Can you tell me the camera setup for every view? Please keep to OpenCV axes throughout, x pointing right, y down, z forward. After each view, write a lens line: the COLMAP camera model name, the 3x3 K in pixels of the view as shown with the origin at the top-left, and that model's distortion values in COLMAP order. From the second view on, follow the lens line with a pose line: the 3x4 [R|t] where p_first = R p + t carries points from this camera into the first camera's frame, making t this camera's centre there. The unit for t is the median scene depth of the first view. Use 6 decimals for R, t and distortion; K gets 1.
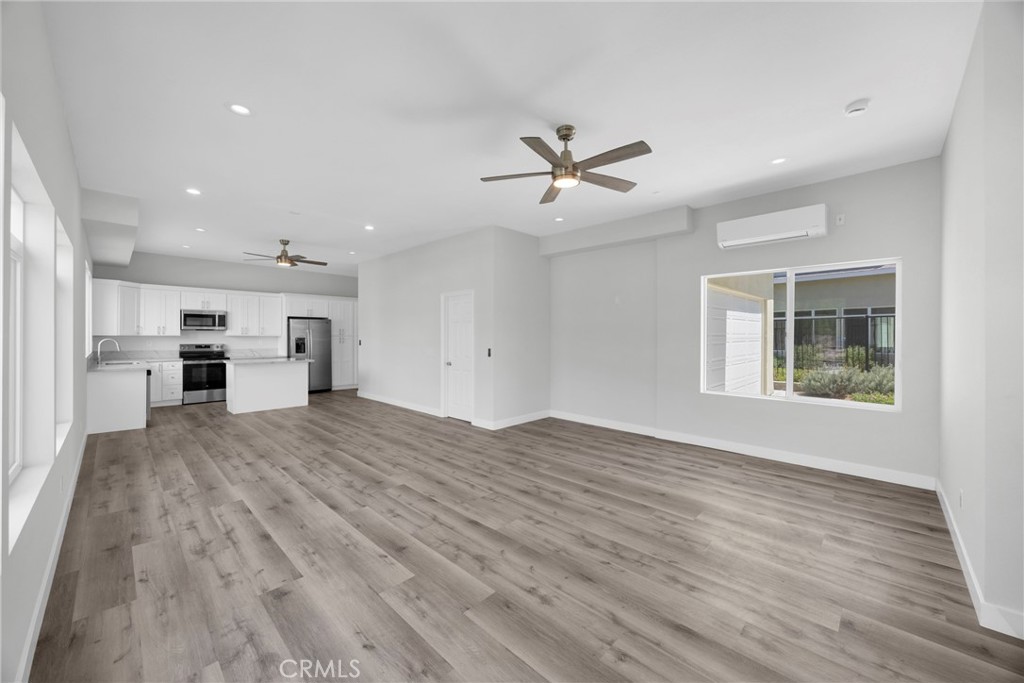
lens RADIAL K [[384.4, 0, 510.1], [0, 384.4, 336.8], [0, 0, 1]] dist [-0.006184, -0.000085]
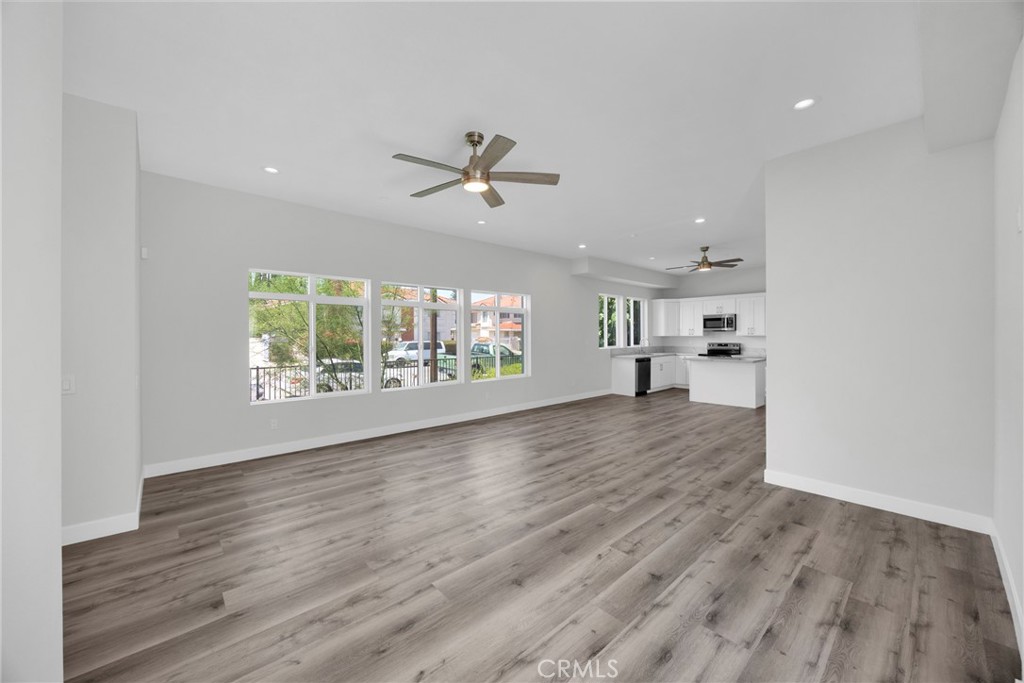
lens RADIAL K [[384.4, 0, 510.1], [0, 384.4, 336.8], [0, 0, 1]] dist [-0.006184, -0.000085]
pose [[-0.063045, -0.001175, -0.998010, 0.800909], [0.001137, 0.999999, -0.001249, 0.001606], [0.998010, -0.001213, -0.063043, 0.794009]]
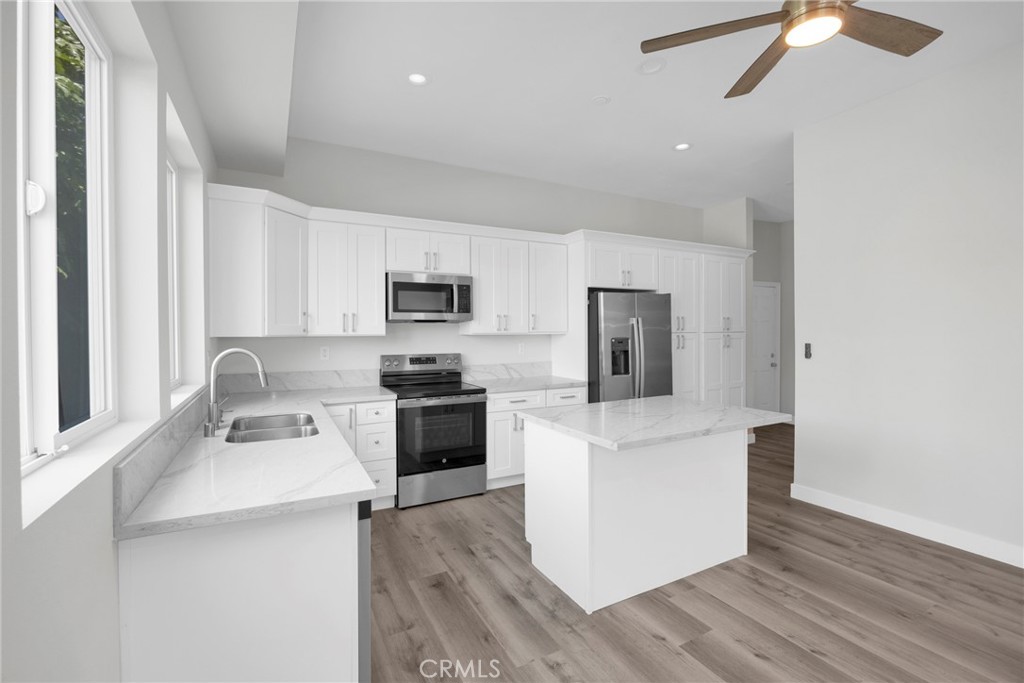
lens RADIAL K [[456.4, 0, 509.8], [0, 456.4, 335.4], [0, 0, 1]] dist [-0.000365, -0.006040]
pose [[0.948594, -0.005347, -0.316449, -1.038704], [0.007633, 0.999953, 0.005985, -0.008268], [0.316402, -0.008093, 0.948591, 1.032357]]
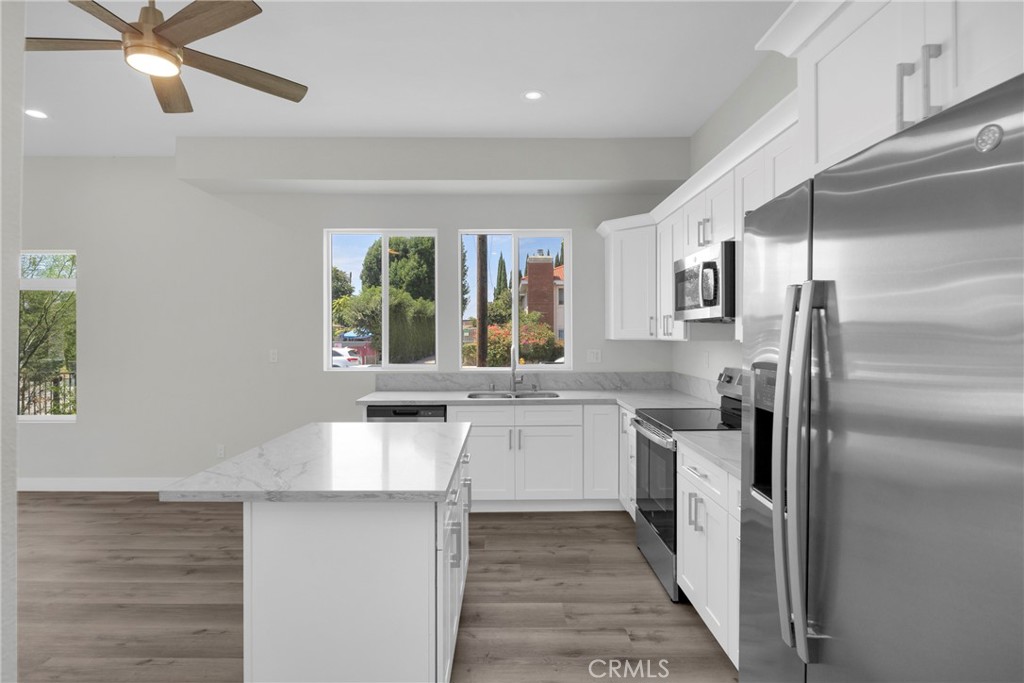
lens RADIAL K [[513.4, 0, 512.0], [0, 513.4, 341.5], [0, 0, 1]] dist [-0.000740, -0.000546]
pose [[-0.710249, 0.008237, -0.703902, -0.770325], [-0.001768, 0.999908, 0.013486, -0.015804], [0.703948, 0.010823, -0.710169, 2.292636]]
